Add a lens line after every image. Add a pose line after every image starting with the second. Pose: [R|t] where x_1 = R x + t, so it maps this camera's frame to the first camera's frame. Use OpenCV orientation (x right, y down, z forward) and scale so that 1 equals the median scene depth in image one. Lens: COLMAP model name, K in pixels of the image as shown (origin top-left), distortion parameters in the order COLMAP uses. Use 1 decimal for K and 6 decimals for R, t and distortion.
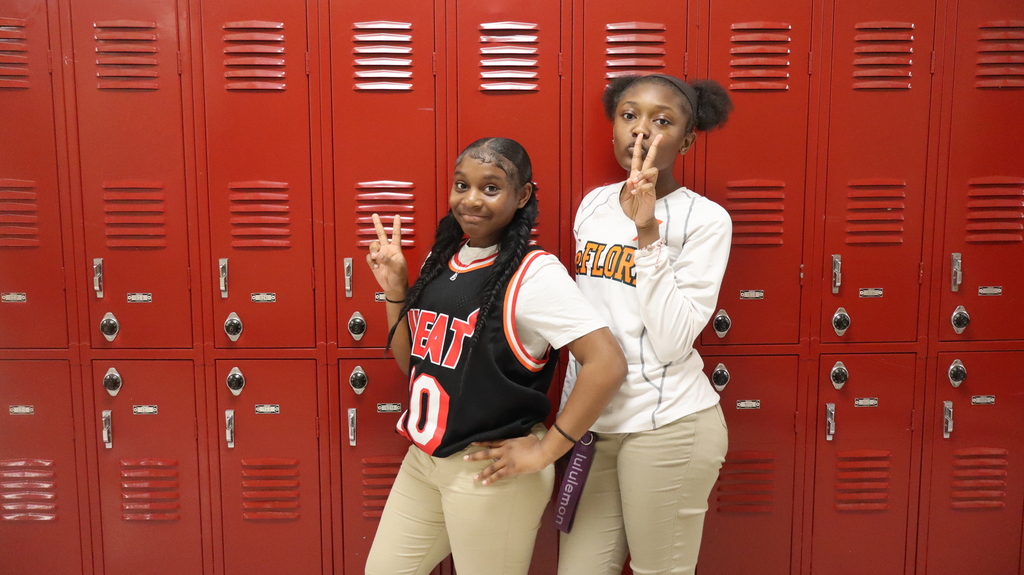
lens RADIAL K [[882.6, 0, 512.0], [0, 882.6, 287.5], [0, 0, 1]] dist [0.005622, 0.000850]
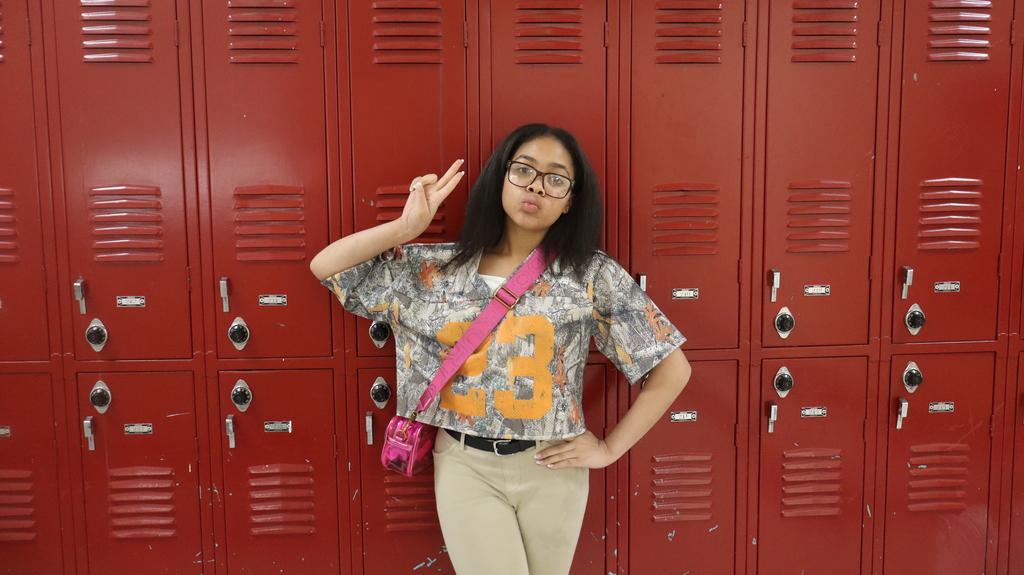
lens RADIAL K [[995.6, 0, 512.0], [0, 995.6, 287.5], [0, 0, 1]] dist [-0.005202, -0.005014]
pose [[0.998938, -0.011945, 0.044493, -0.176173], [0.011894, 0.999928, 0.001399, 0.001144], [-0.044507, -0.000869, 0.999009, -0.002179]]
